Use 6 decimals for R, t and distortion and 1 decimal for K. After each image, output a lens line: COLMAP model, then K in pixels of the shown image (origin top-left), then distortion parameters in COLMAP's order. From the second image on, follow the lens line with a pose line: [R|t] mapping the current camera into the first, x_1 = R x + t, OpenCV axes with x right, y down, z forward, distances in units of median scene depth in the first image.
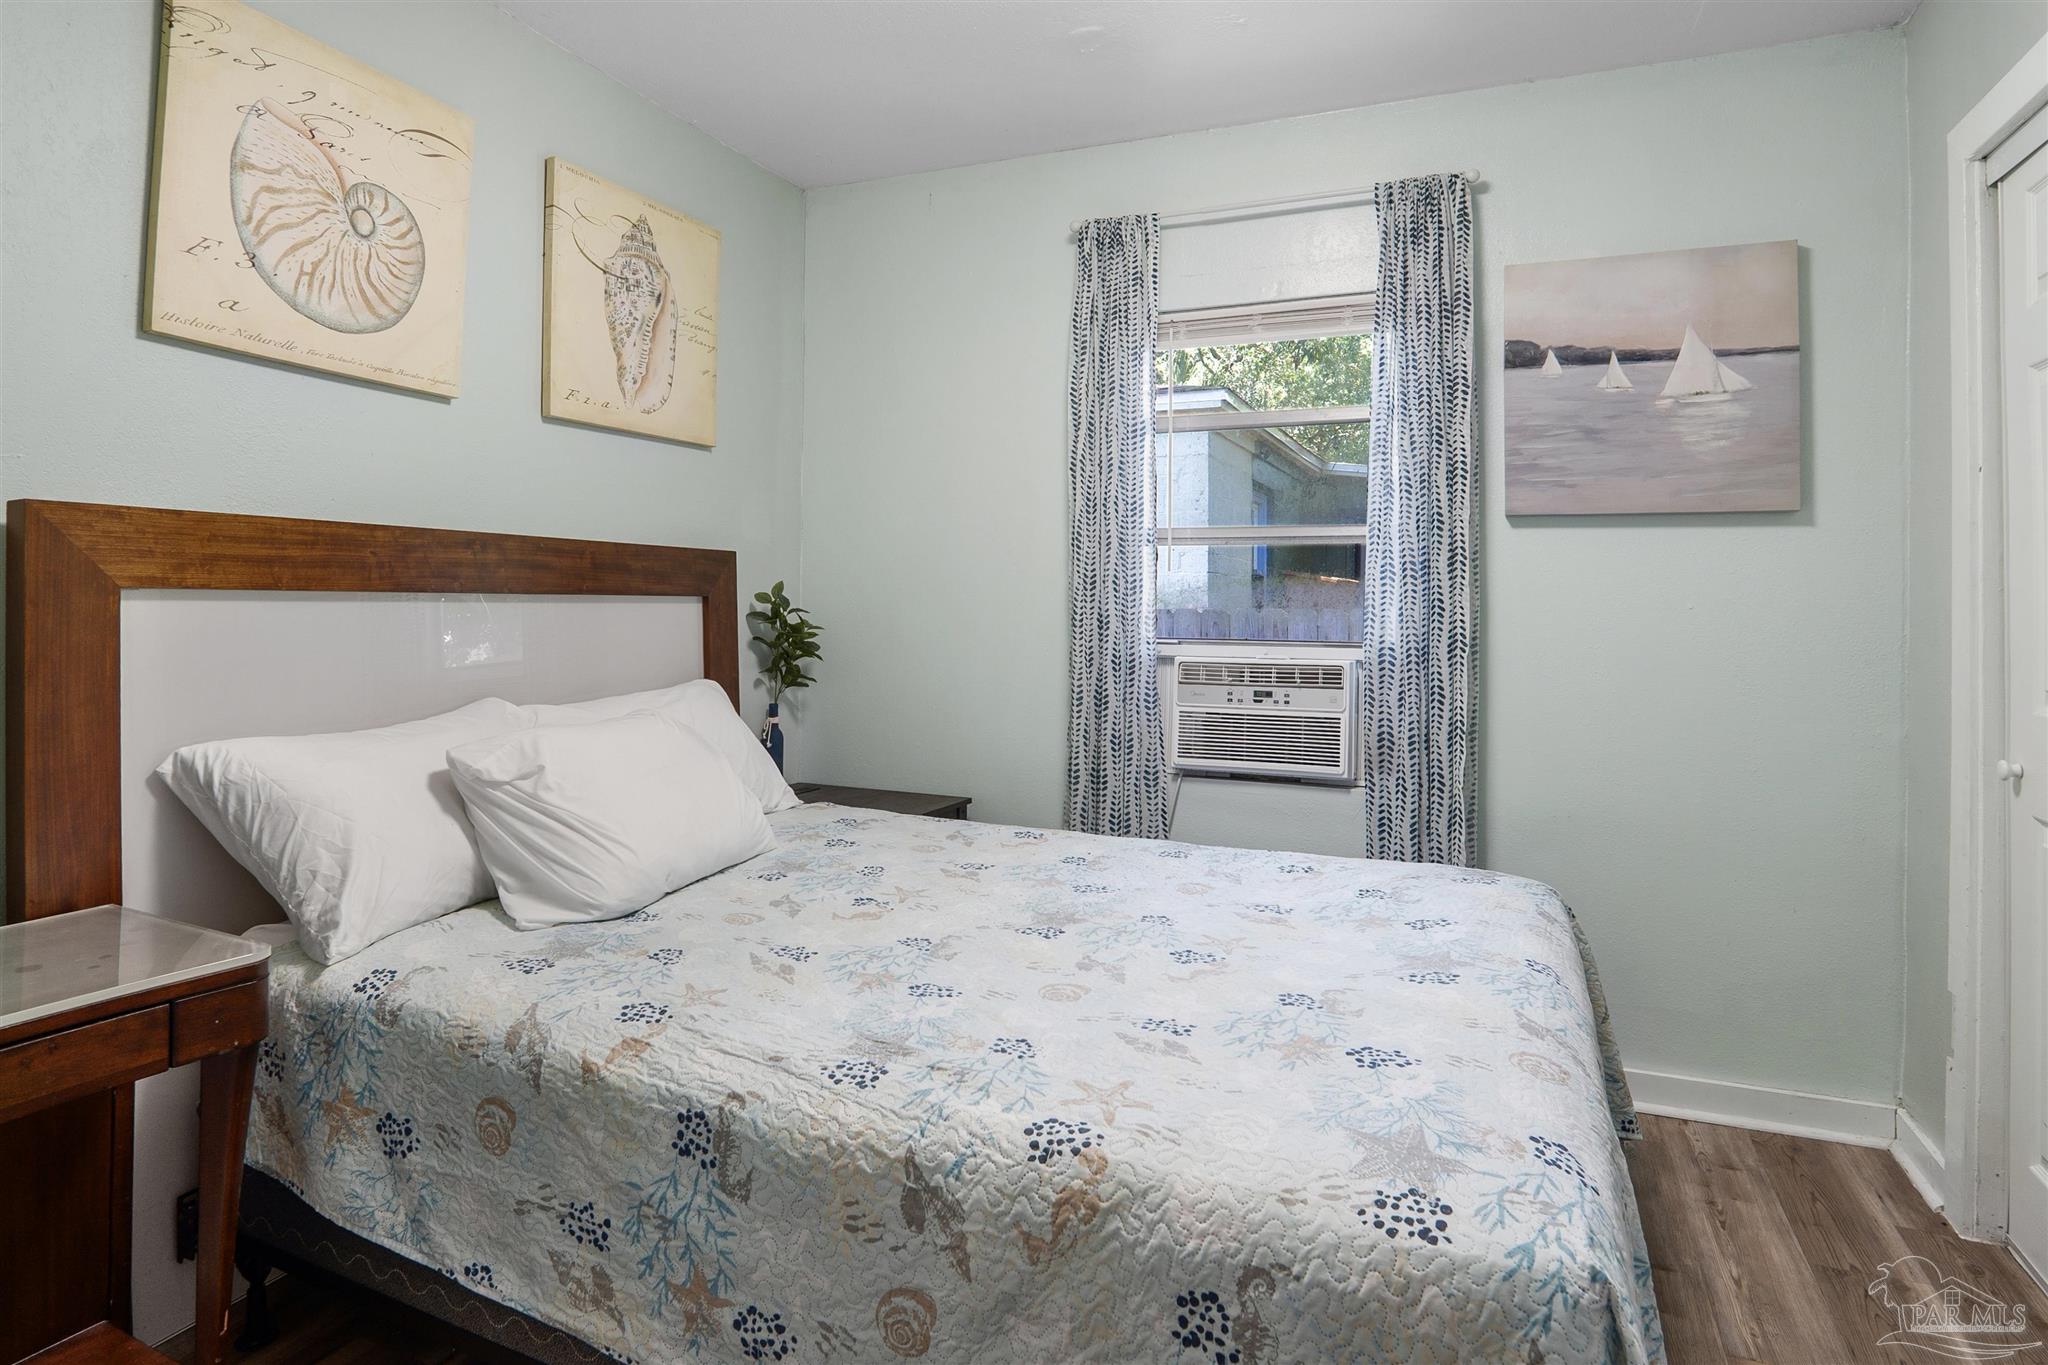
lens RADIAL K [[1102.7, 0, 1009.5], [0, 1102.7, 590.8], [0, 0, 1]] dist [-0.019632, 0.003767]
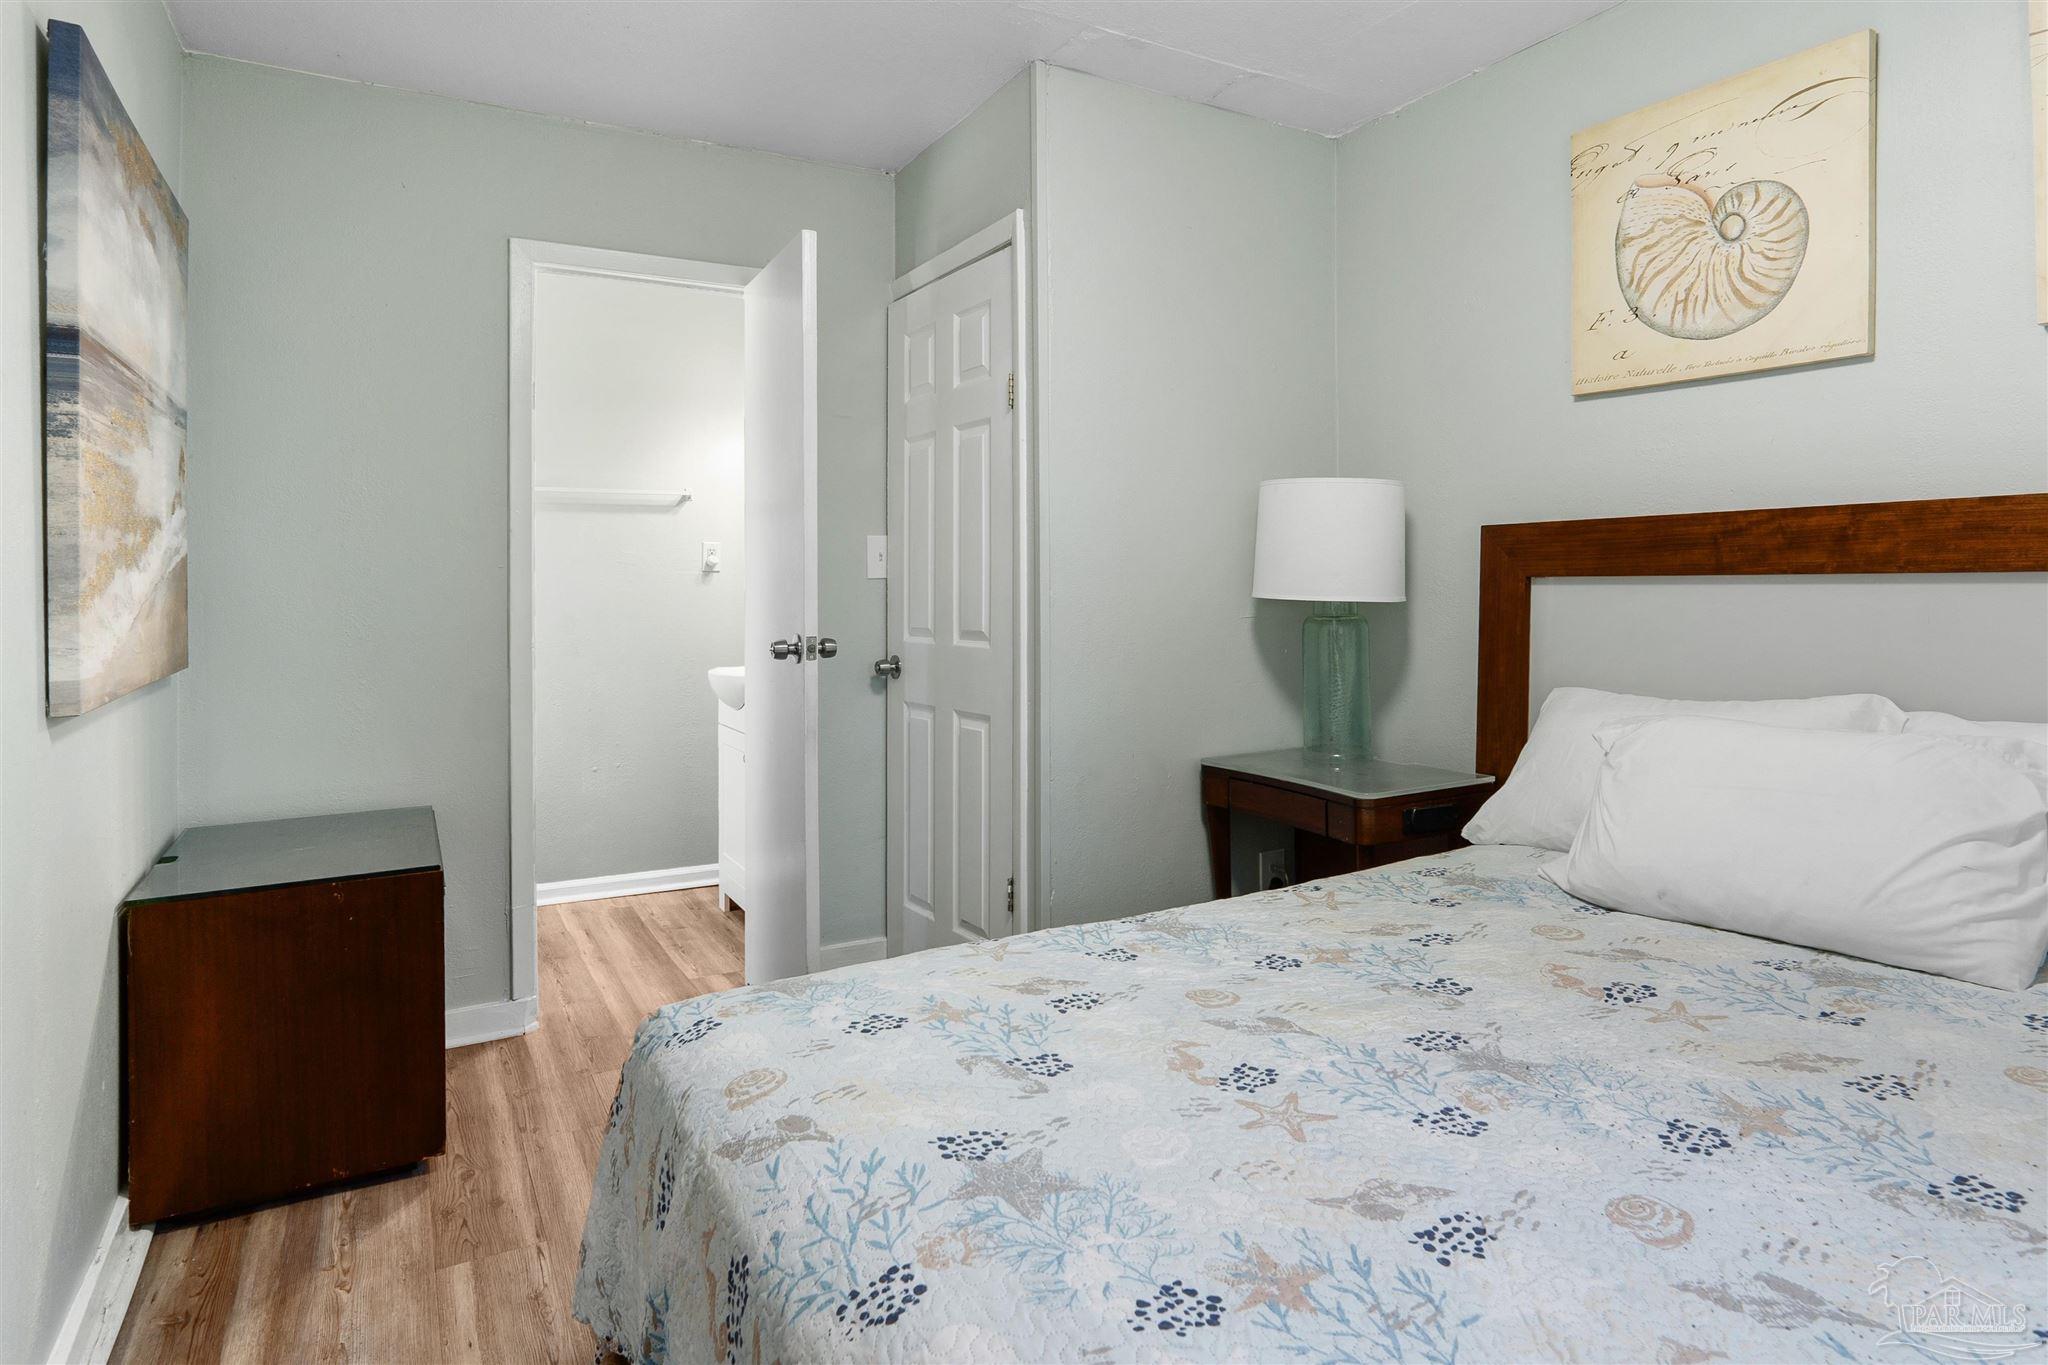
lens RADIAL K [[1102.7, 0, 1021.0], [0, 1102.7, 601.5], [0, 0, 1]] dist [-0.019632, 0.003767]
pose [[-0.583885, 0.008193, -0.811795, 0.717201], [0.011564, 0.999932, 0.001774, 0.017433], [0.811754, -0.008352, -0.583940, 1.122730]]
